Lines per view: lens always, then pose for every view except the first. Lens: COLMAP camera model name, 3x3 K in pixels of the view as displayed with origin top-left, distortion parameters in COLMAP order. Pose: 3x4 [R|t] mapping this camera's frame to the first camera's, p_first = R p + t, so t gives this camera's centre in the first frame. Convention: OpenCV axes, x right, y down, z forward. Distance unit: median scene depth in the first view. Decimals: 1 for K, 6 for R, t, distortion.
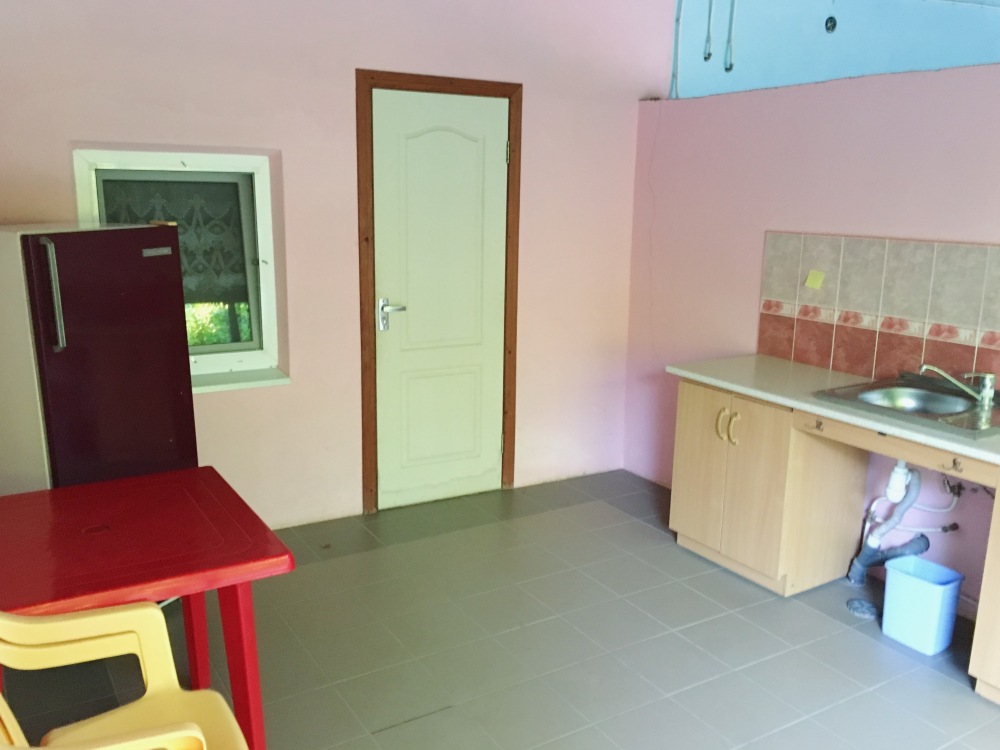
lens RADIAL K [[852.8, 0, 500.8], [0, 852.8, 374.1], [0, 0, 1]] dist [0.080514, -0.093128]
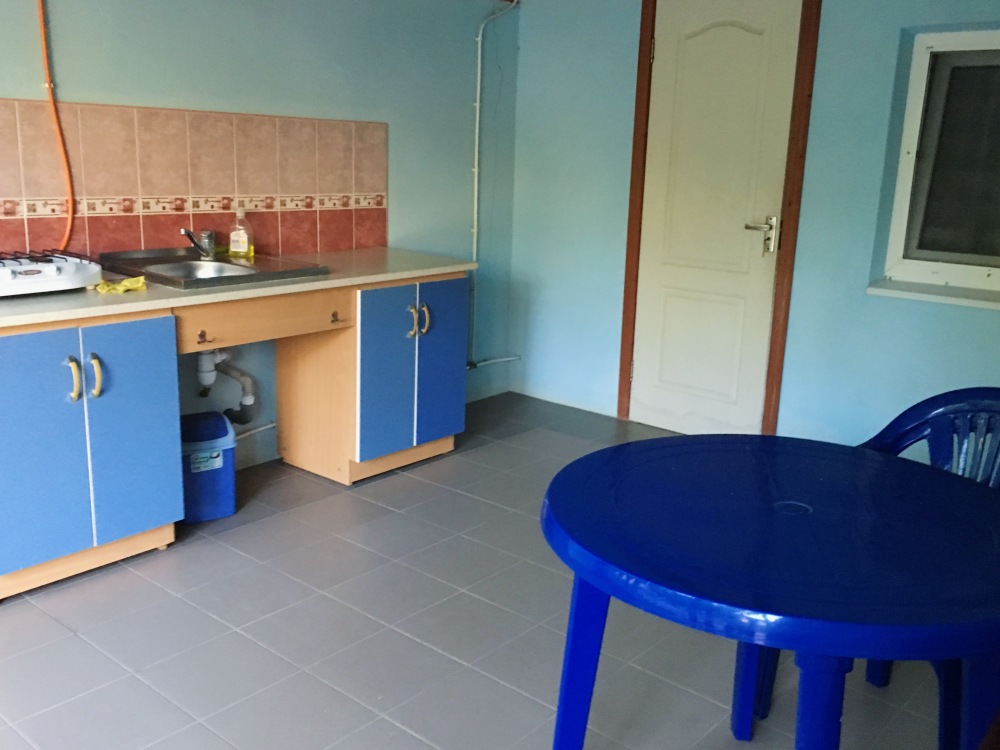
lens RADIAL K [[852.8, 0, 501.2], [0, 852.8, 377.3], [0, 0, 1]] dist [0.080514, -0.093128]
pose [[-0.317617, -0.337853, 0.885988, -0.562834], [0.097720, 0.917733, 0.384990, -0.220104], [-0.943170, 0.208858, -0.258472, 0.996261]]
